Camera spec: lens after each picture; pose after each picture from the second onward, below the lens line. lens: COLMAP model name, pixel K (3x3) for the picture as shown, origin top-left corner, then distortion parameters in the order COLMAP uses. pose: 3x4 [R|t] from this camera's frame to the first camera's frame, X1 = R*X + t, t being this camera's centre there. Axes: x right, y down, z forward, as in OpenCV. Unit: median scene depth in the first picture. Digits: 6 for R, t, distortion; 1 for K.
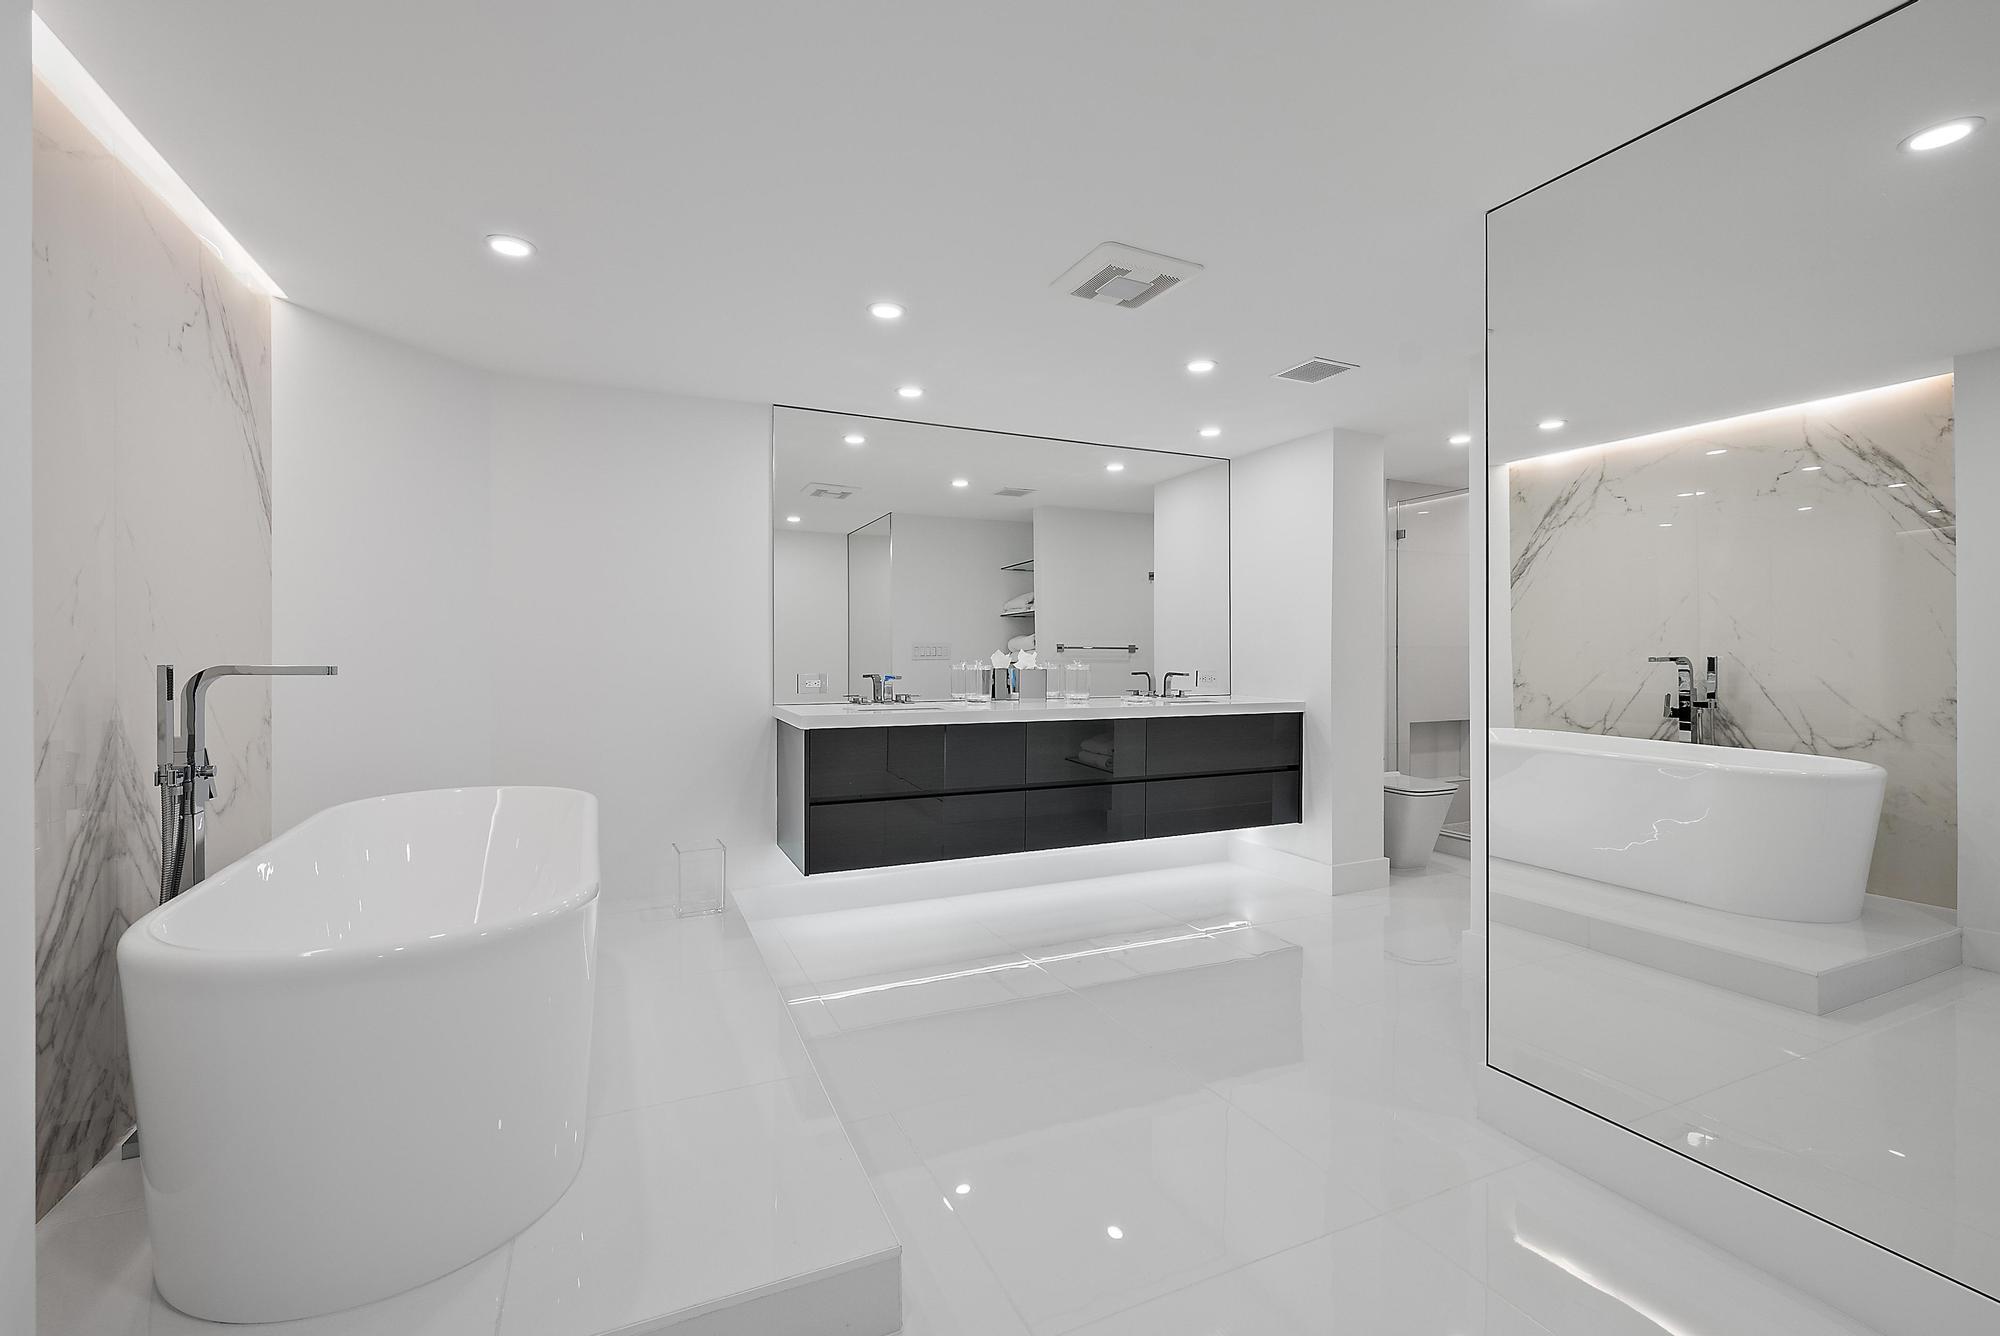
lens RADIAL K [[862.7, 0, 1002.0], [0, 862.7, 653.9], [0, 0, 1]] dist [-0.000111, -0.000358]
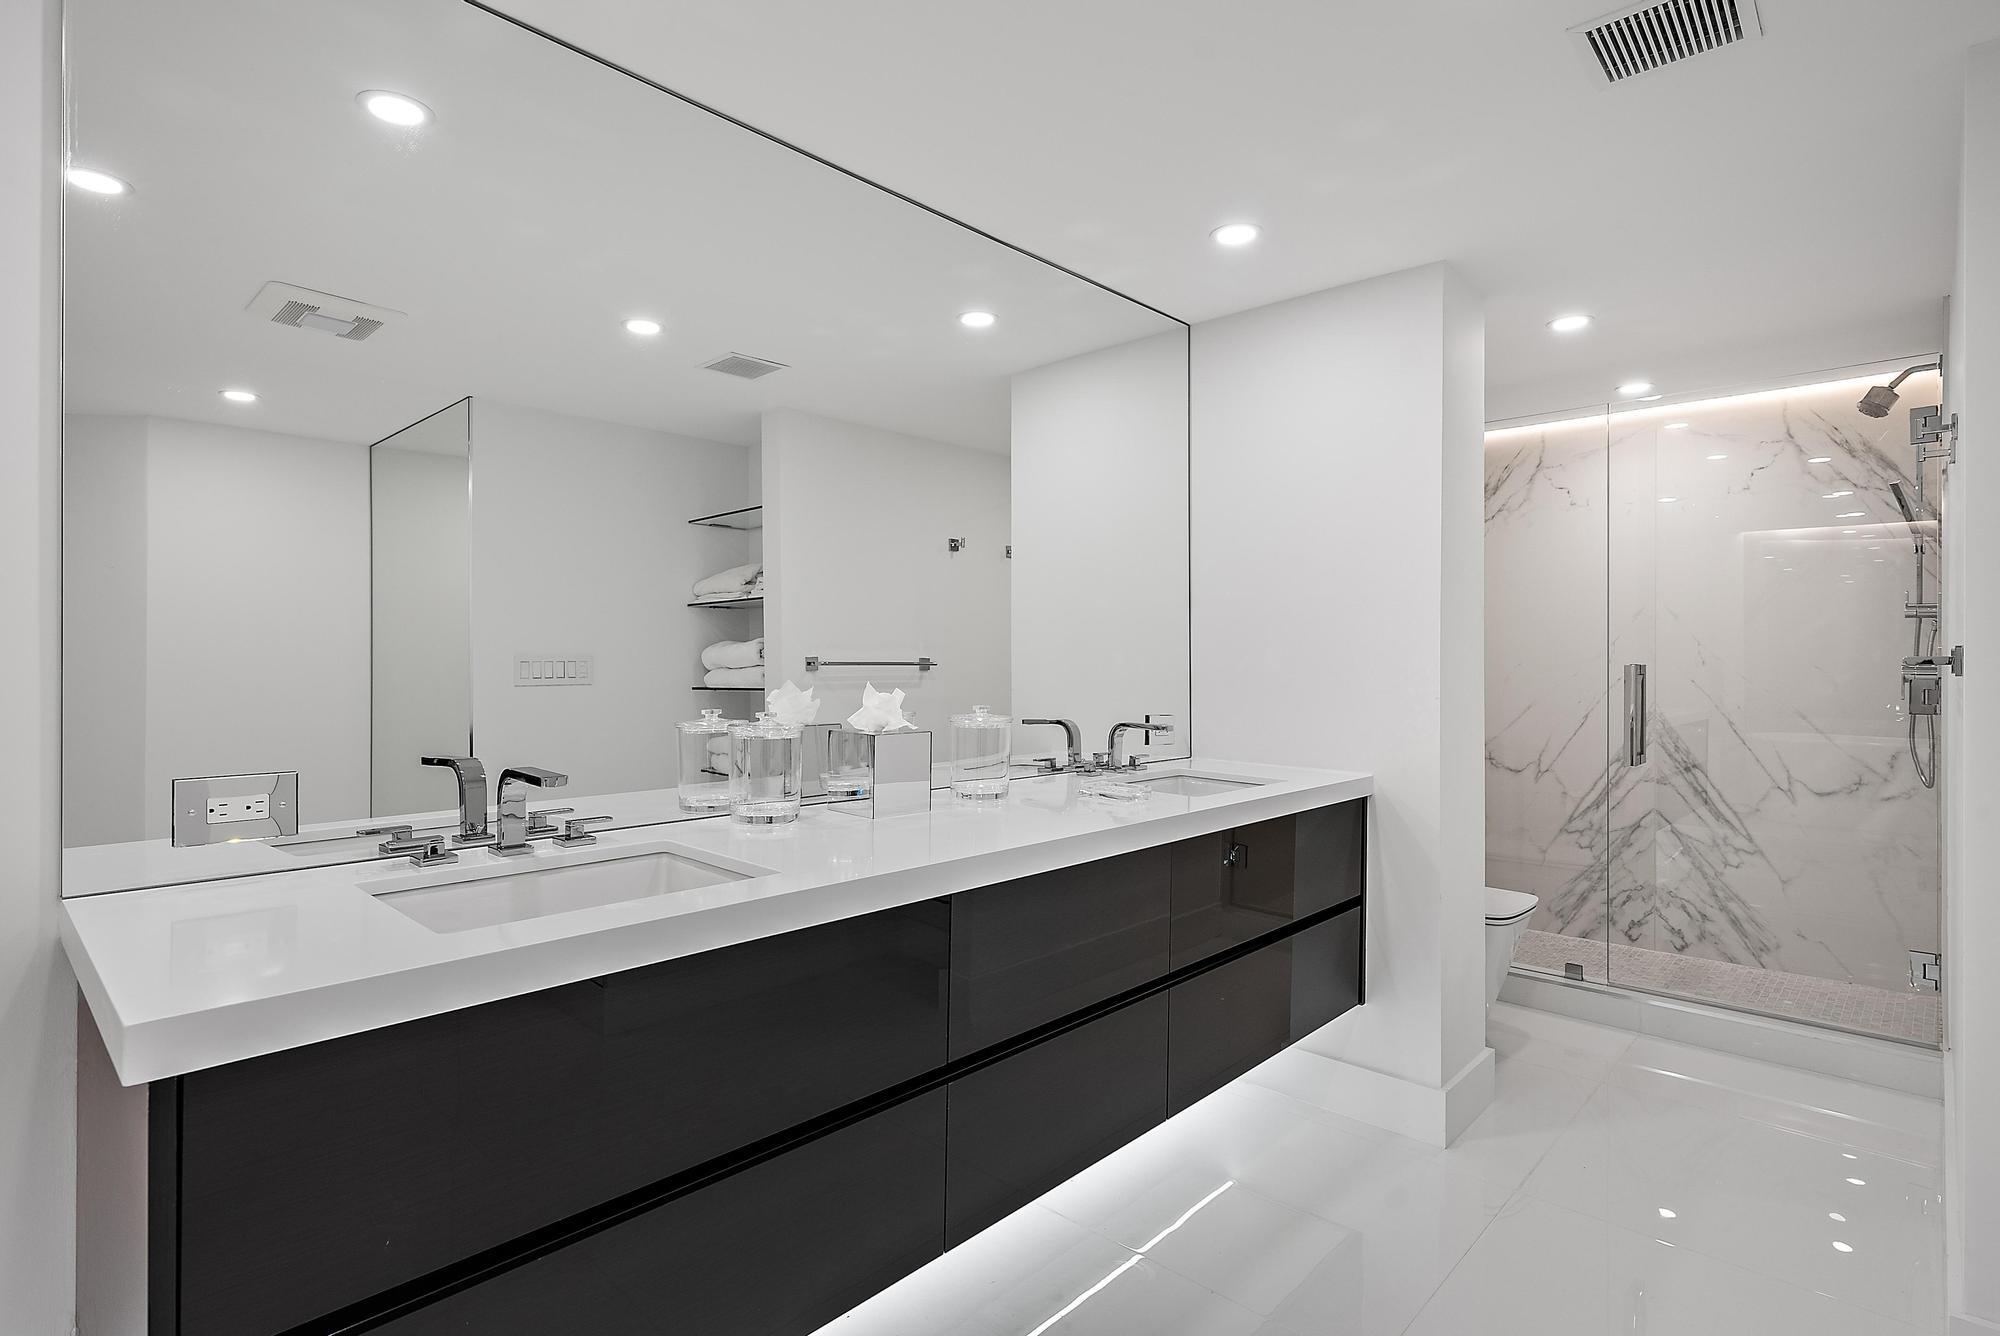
lens RADIAL K [[985.2, 0, 1008.1], [0, 985.2, 661.1], [0, 0, 1]] dist [0.002275, 0.000108]
pose [[0.921823, 0.003317, 0.387598, -0.095901], [-0.004952, 0.999983, 0.003219, -0.017050], [-0.387580, -0.004886, 0.921823, 0.532108]]
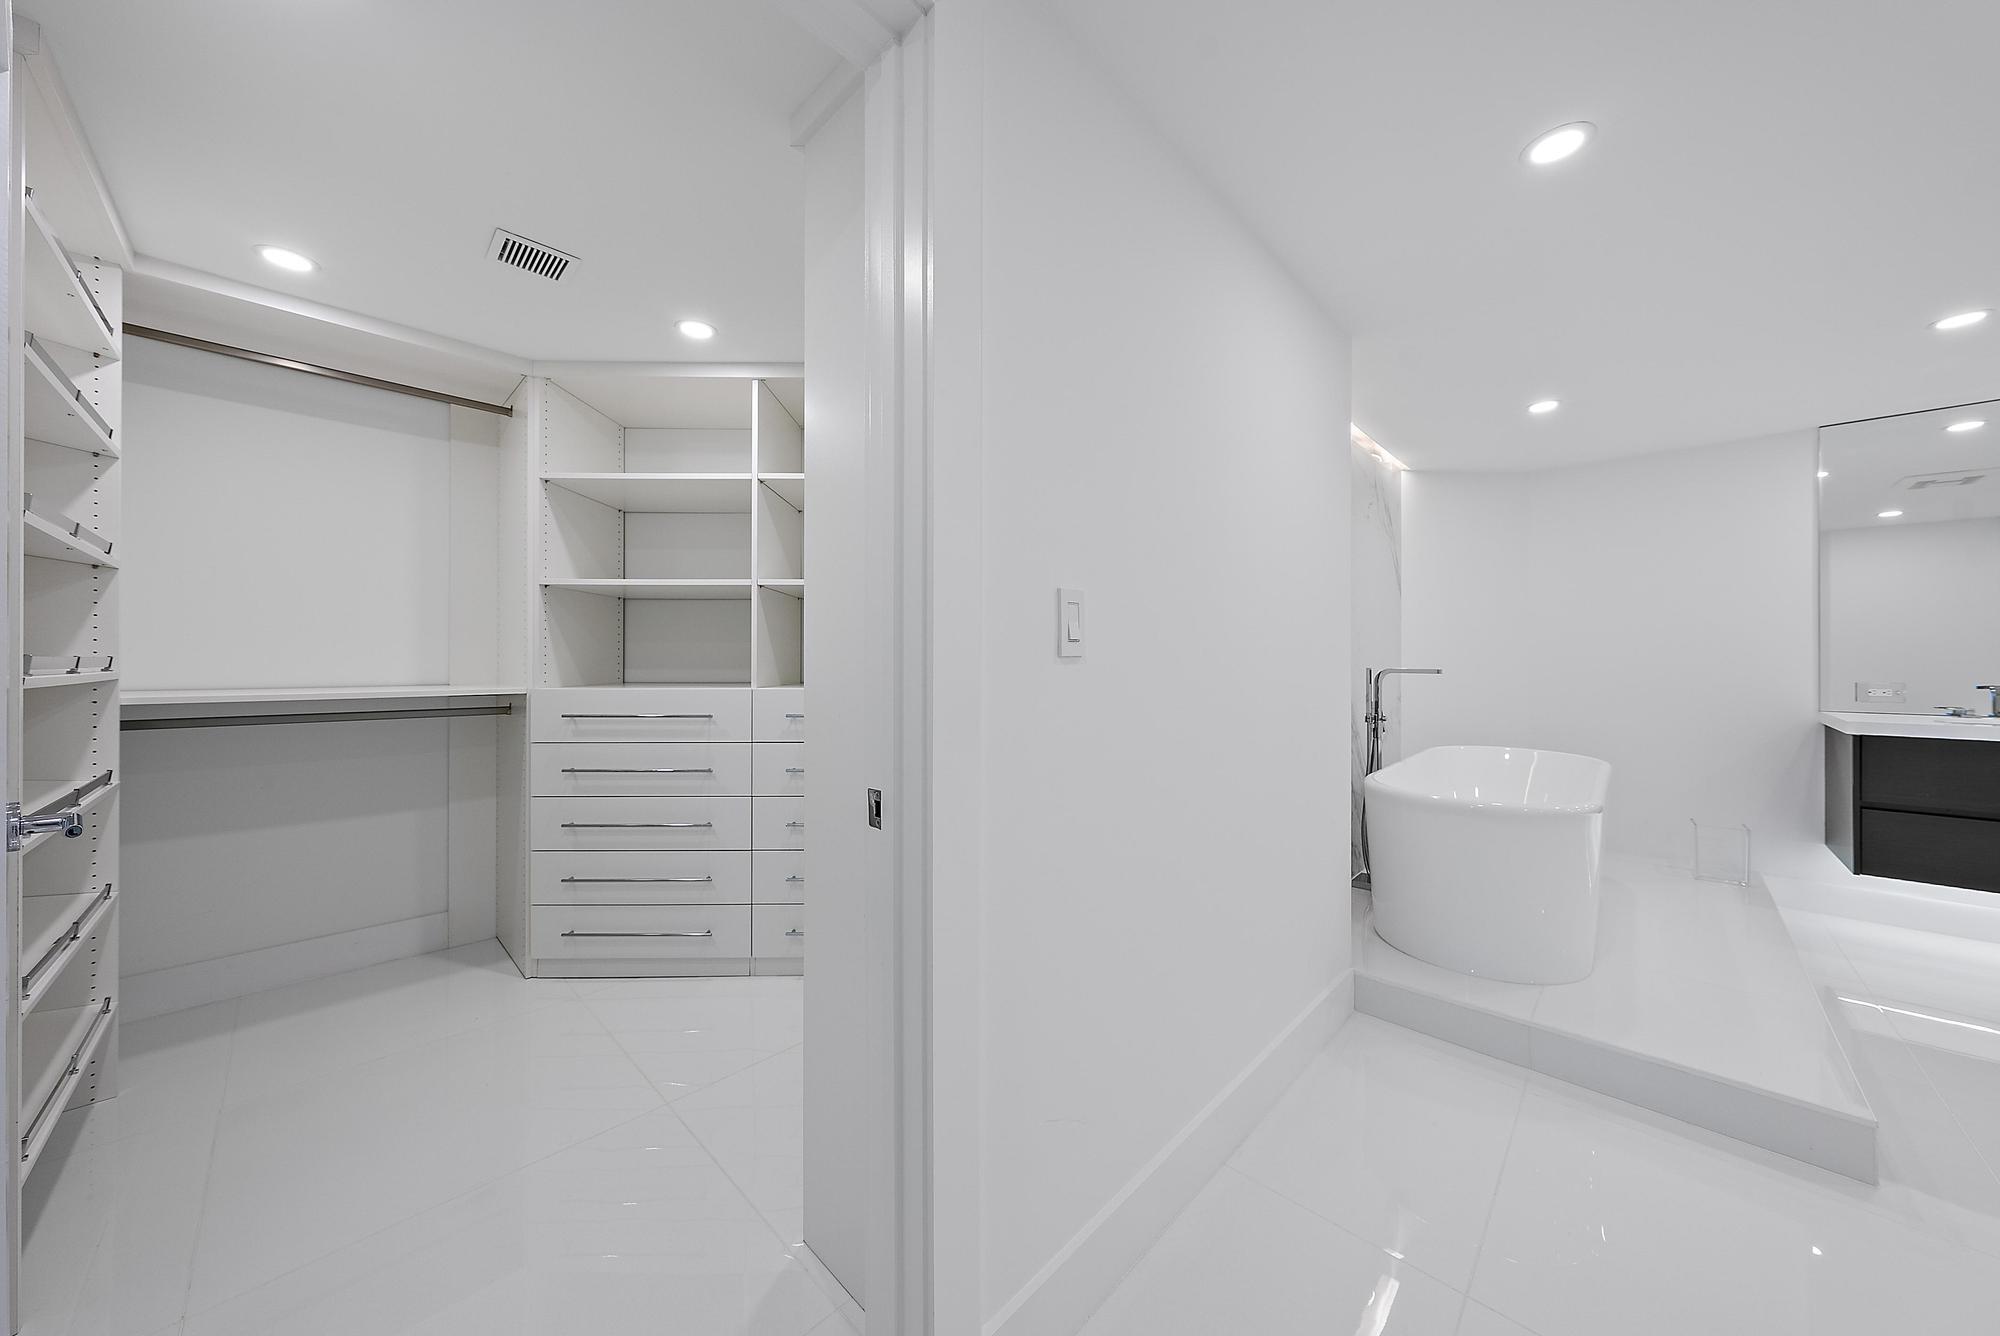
lens RADIAL K [[677.5, 0, 1003.0], [0, 677.5, 660.5], [0, 0, 1]] dist [-0.000756, -0.000137]
pose [[0.369236, -0.000405, -0.929335, 0.123957], [-0.000328, 1.000000, -0.000566, -0.002147], [0.929336, 0.000514, 0.369236, -0.216039]]
